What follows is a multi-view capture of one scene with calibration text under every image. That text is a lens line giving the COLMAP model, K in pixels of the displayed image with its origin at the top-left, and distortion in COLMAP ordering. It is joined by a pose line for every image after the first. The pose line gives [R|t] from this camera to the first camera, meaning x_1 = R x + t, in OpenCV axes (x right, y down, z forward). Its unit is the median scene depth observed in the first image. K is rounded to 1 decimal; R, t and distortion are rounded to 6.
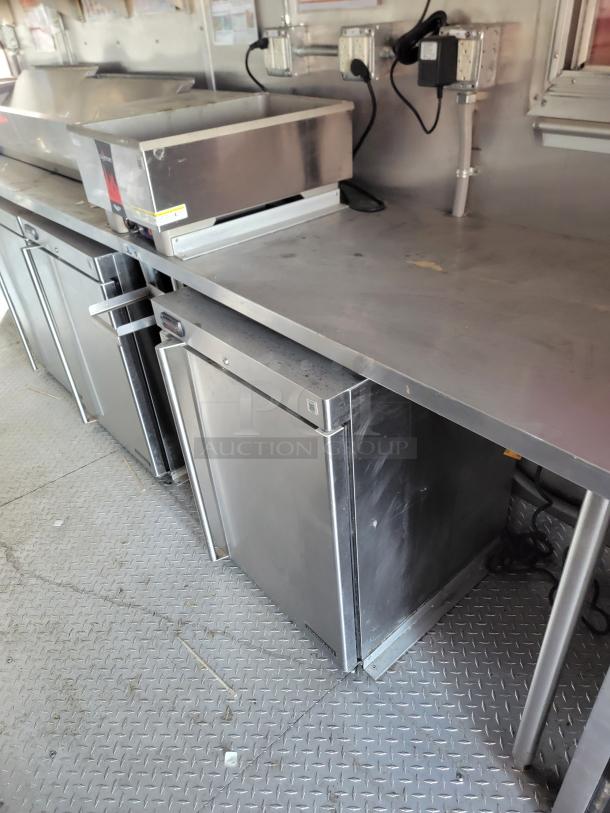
lens RADIAL K [[563.2, 0, 306.2], [0, 563.2, 407.4], [0, 0, 1]] dist [0.072184, -0.046336]
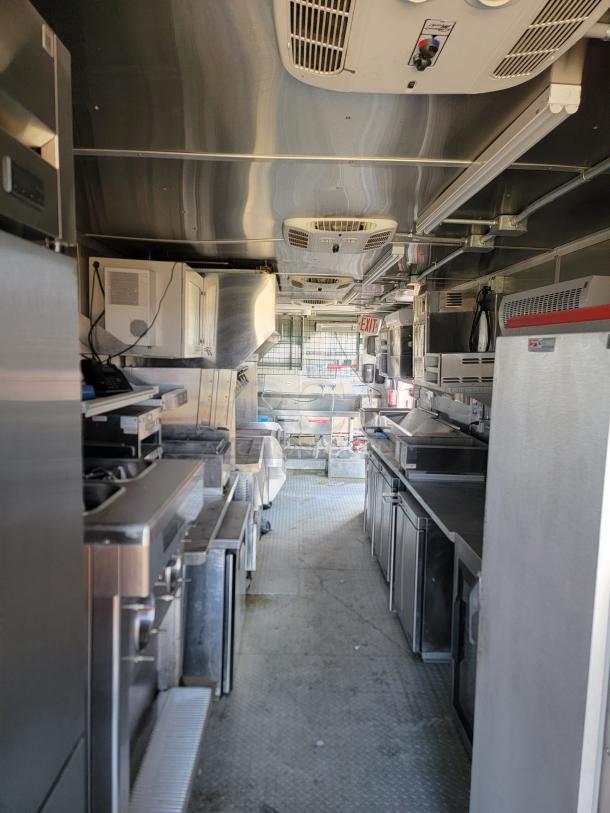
lens RADIAL K [[563.2, 0, 305.0], [0, 563.2, 406.3], [0, 0, 1]] dist [0.072184, -0.046336]
pose [[0.764446, 0.138420, -0.629652, 0.795286], [-0.417896, 0.850093, -0.320477, 0.397054], [0.490902, 0.508116, 0.707696, -1.055991]]
